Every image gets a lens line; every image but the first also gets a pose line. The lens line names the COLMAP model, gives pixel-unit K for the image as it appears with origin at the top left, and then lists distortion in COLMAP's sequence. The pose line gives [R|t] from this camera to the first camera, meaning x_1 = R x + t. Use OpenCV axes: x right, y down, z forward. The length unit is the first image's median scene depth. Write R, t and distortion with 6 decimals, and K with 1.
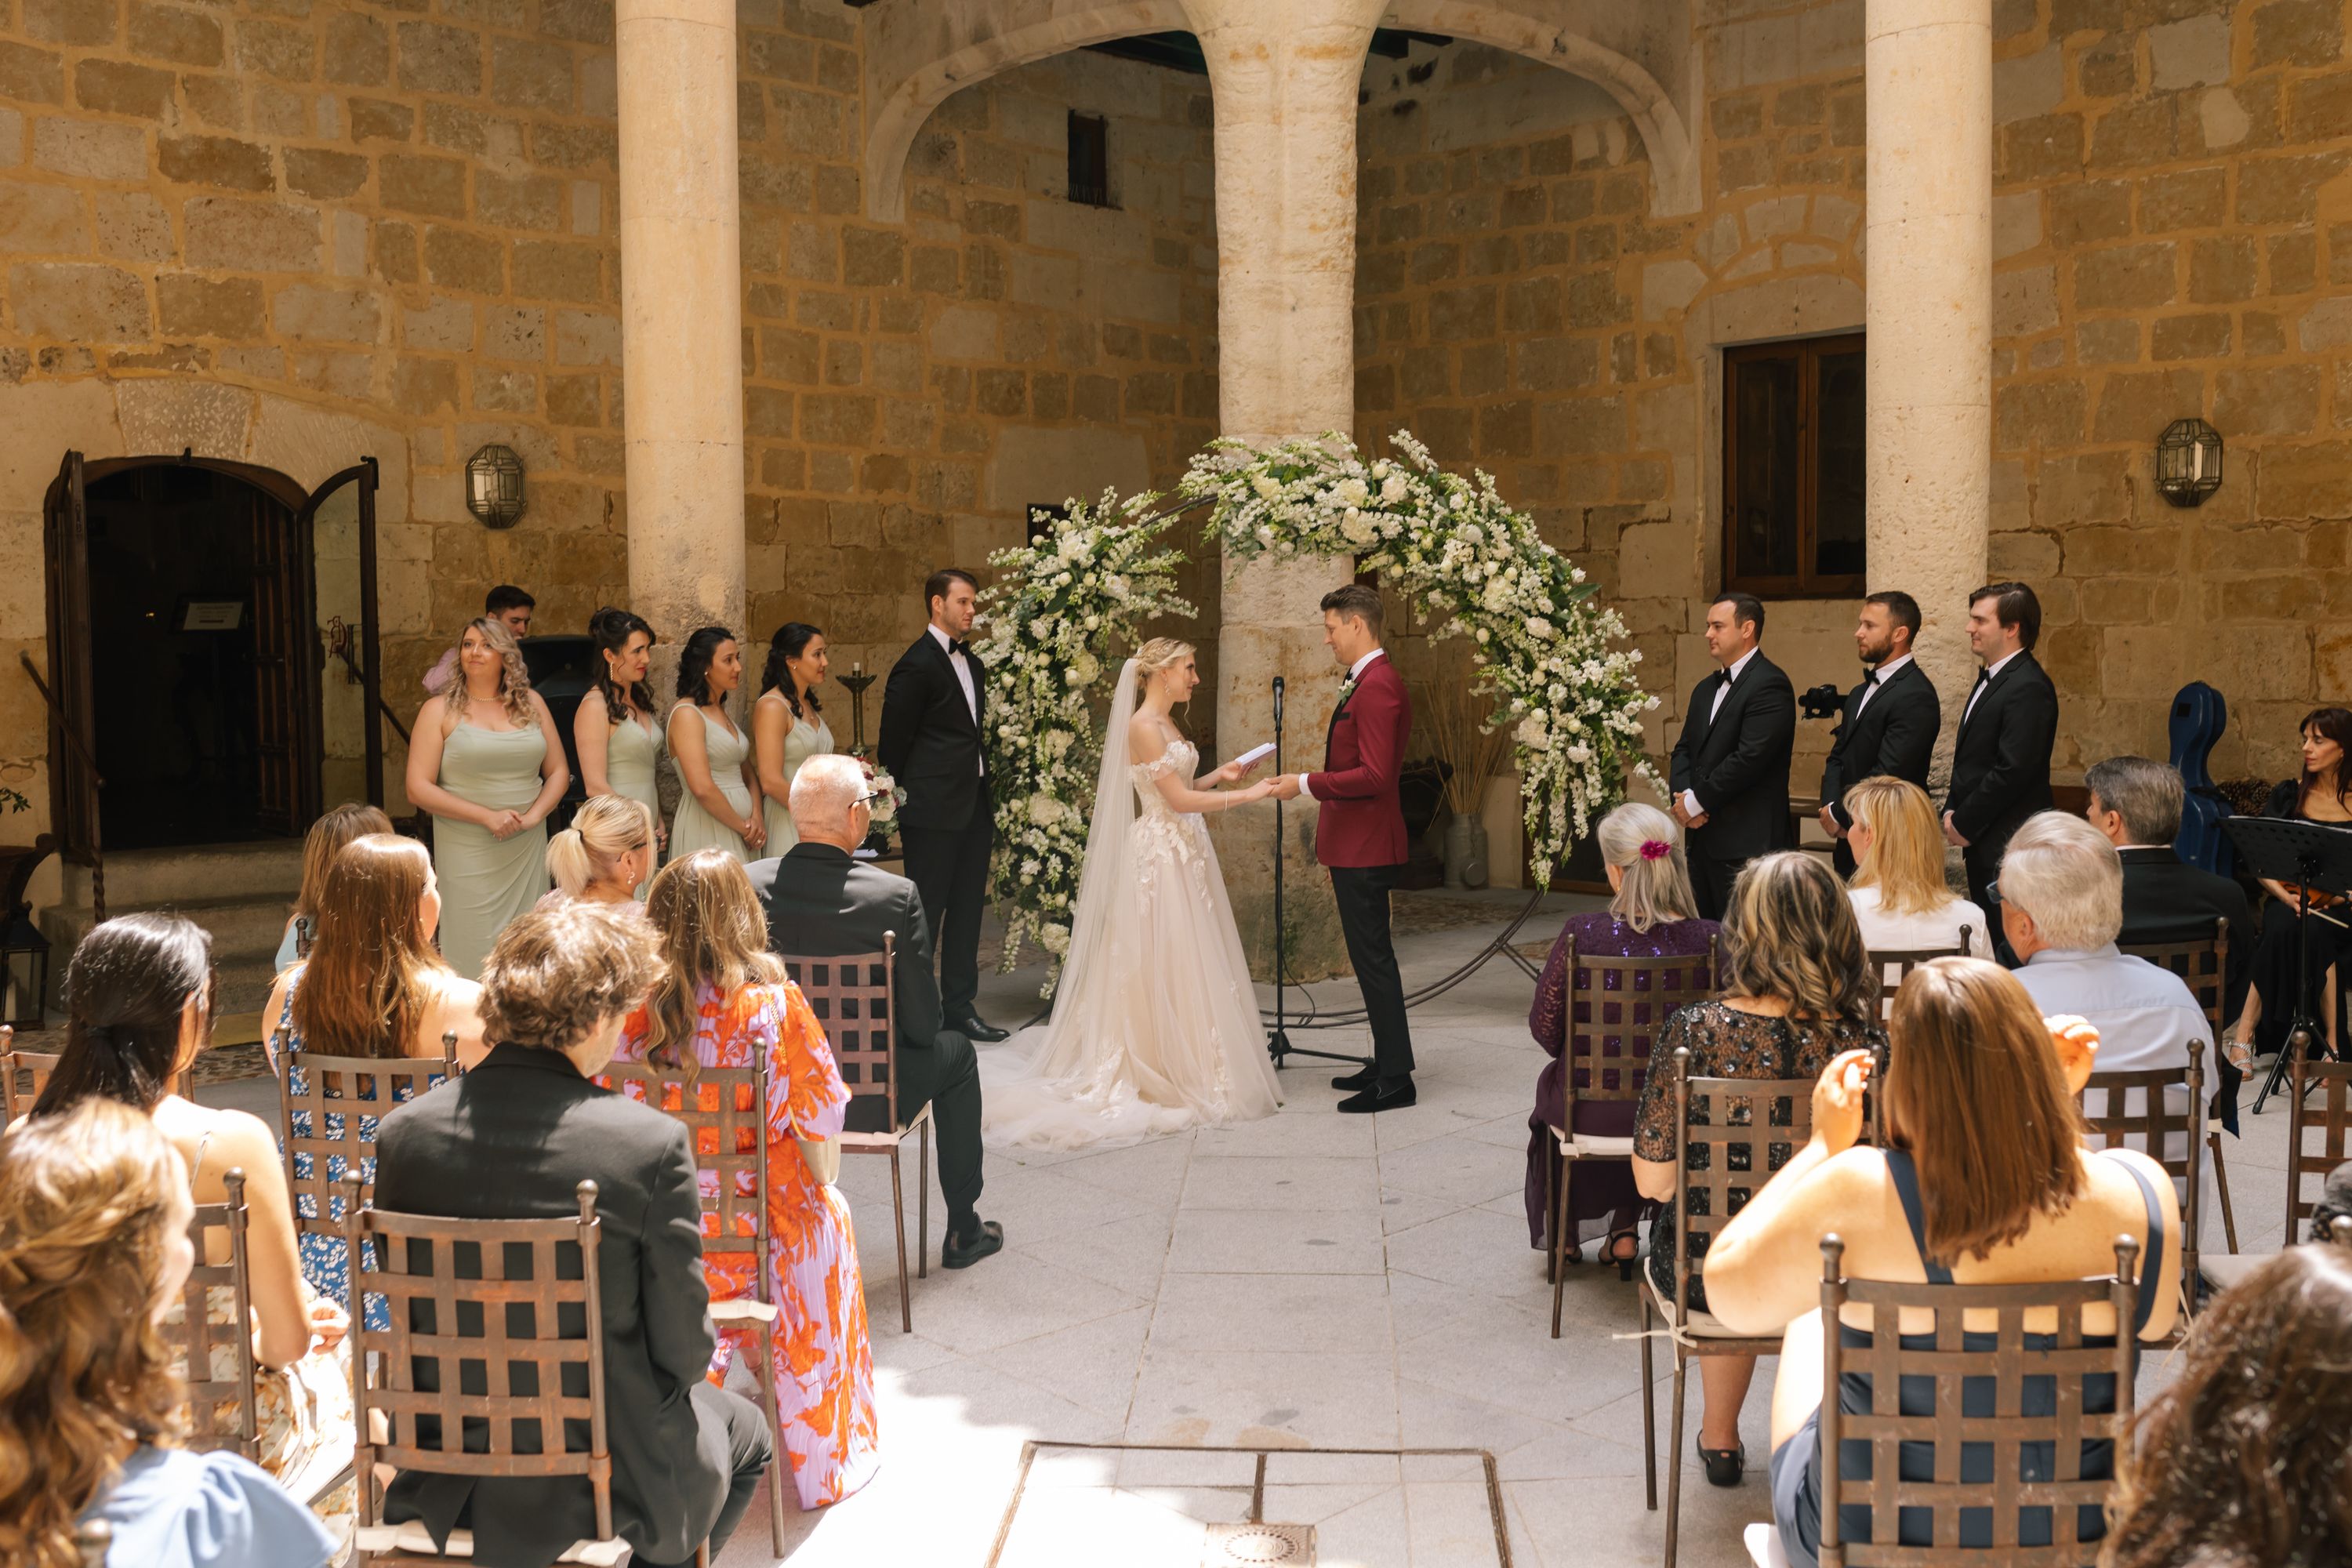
lens RADIAL K [[2159.4, 0, 1176.0], [0, 2159.4, 784.0], [0, 0, 1]] dist [-0.006974, -0.003766]
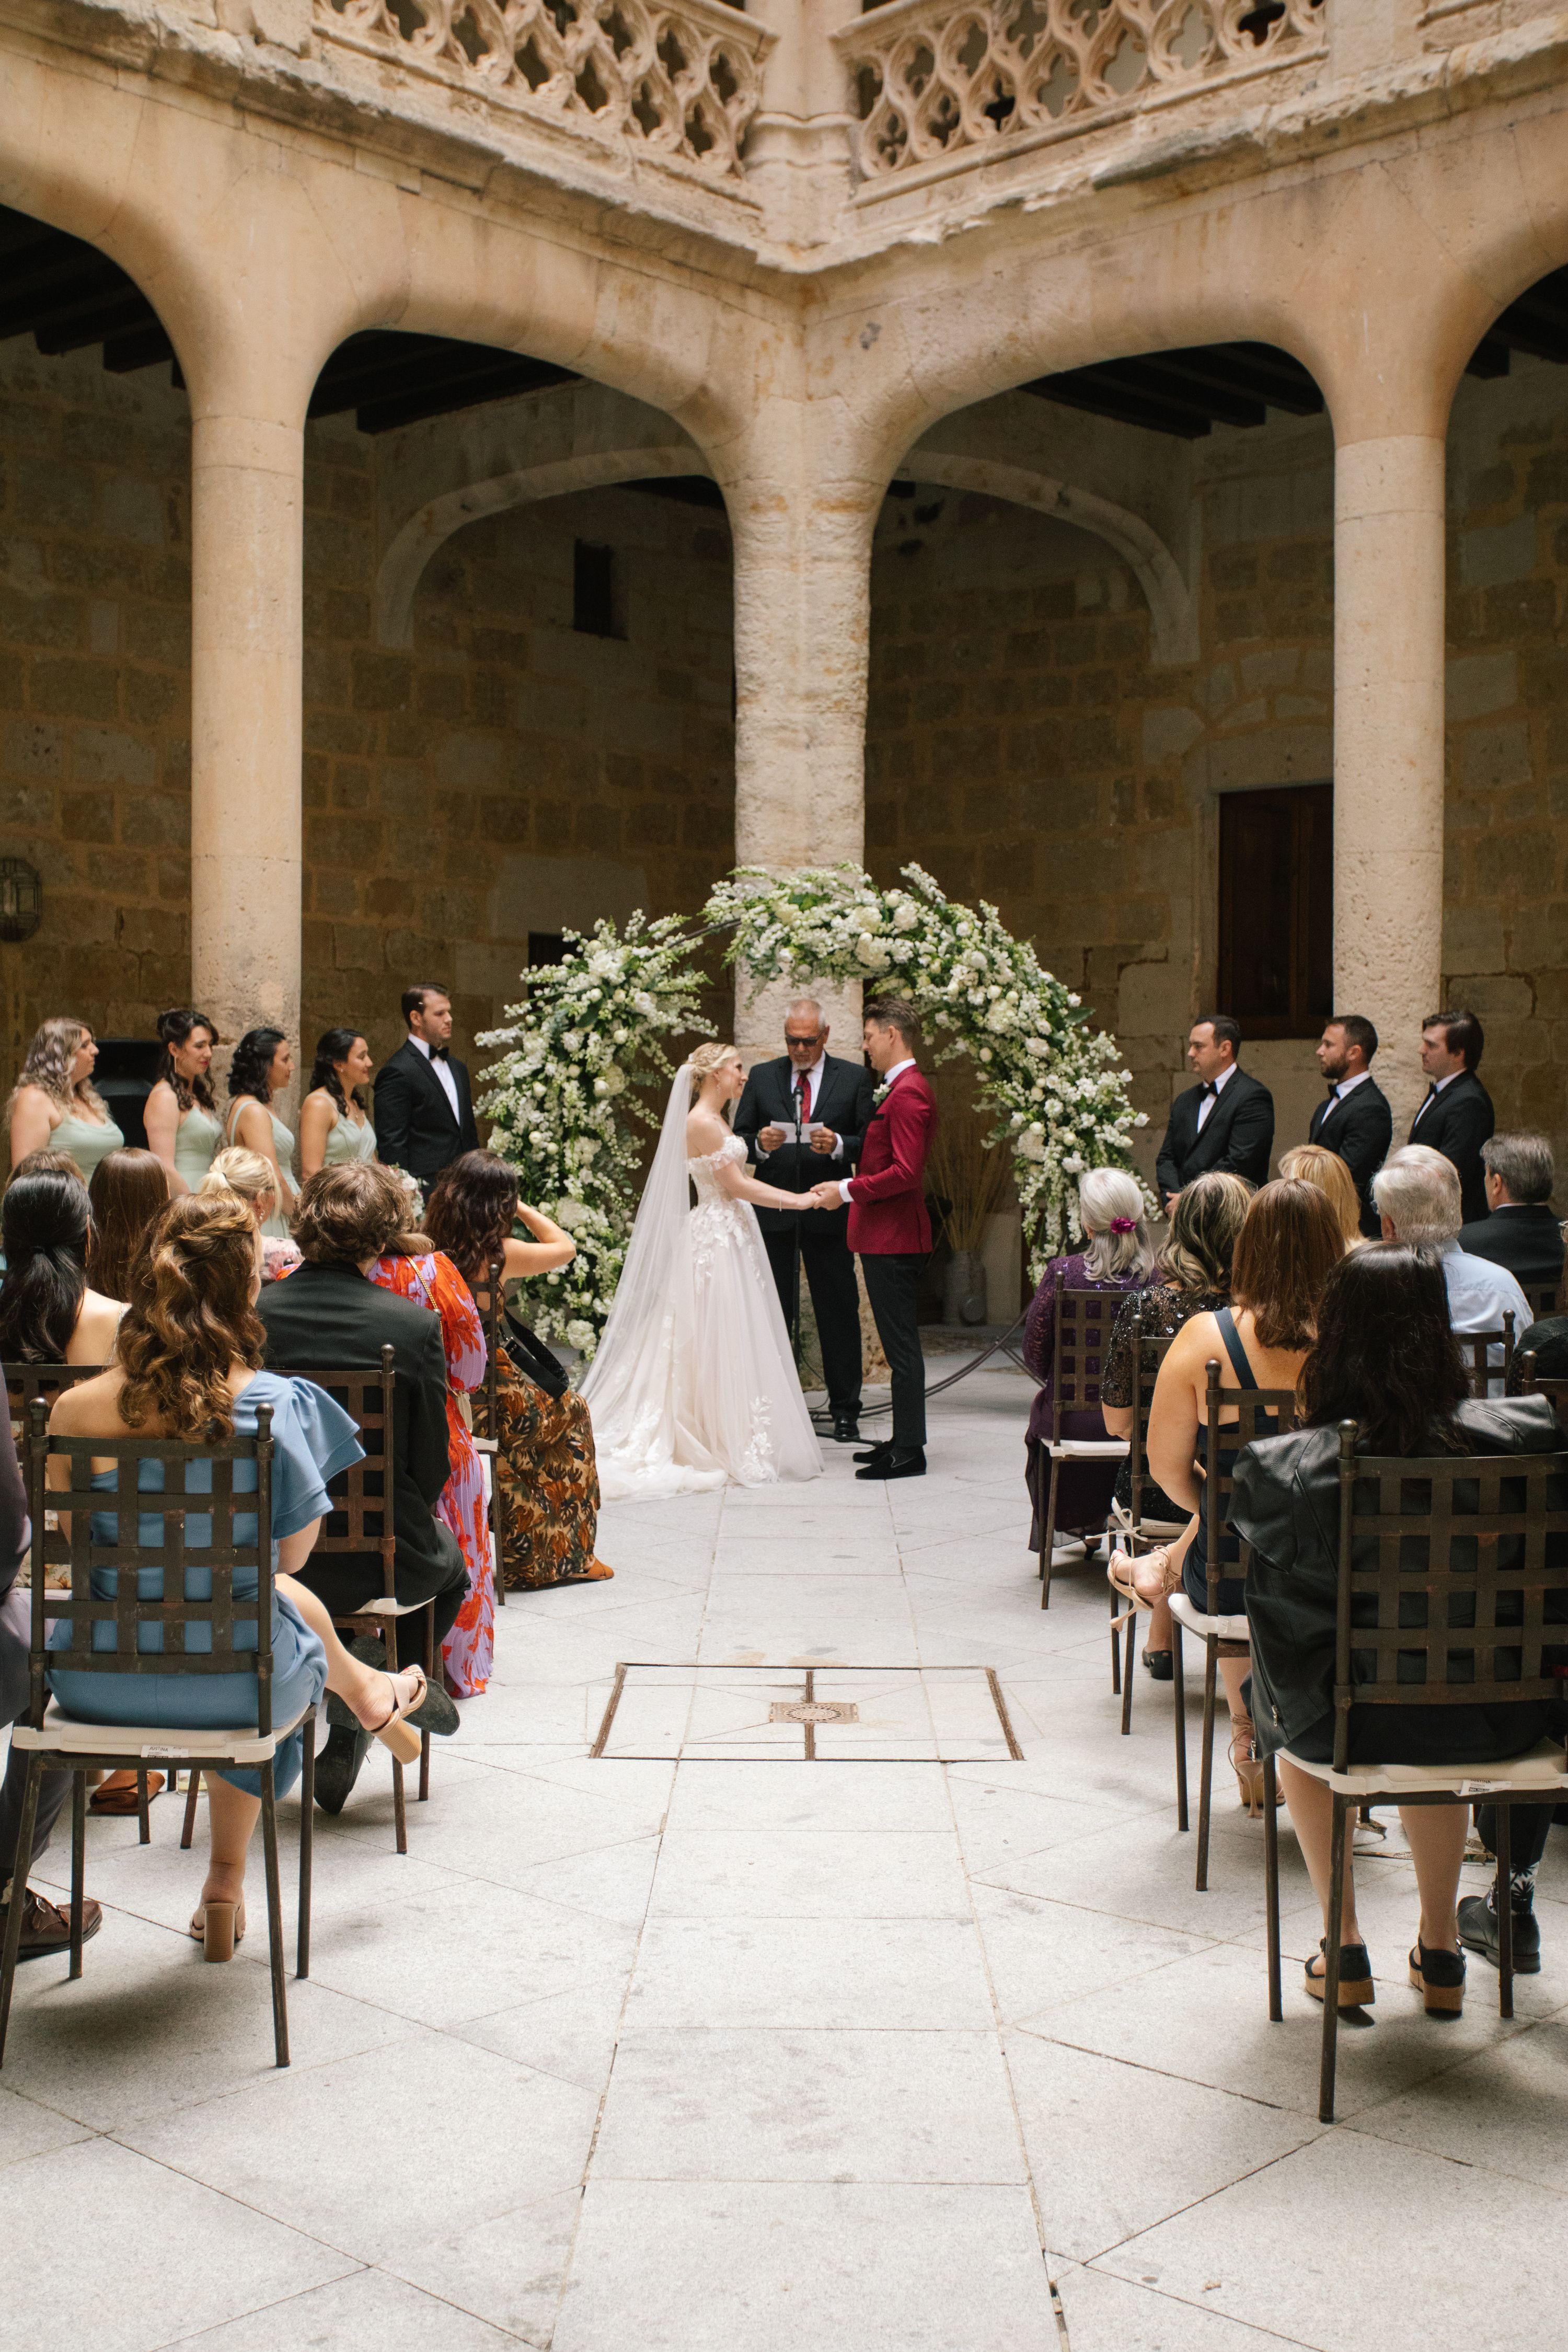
lens RADIAL K [[2555.0, 0, 784.0], [0, 2555.0, 1176.0], [0, 0, 1]] dist [0.002969, 0.023973]
pose [[0.997702, 0.015302, 0.066004, -0.040425], [-0.012397, 0.998945, -0.044212, 0.048180], [-0.066611, 0.043292, 0.996839, -0.254374]]
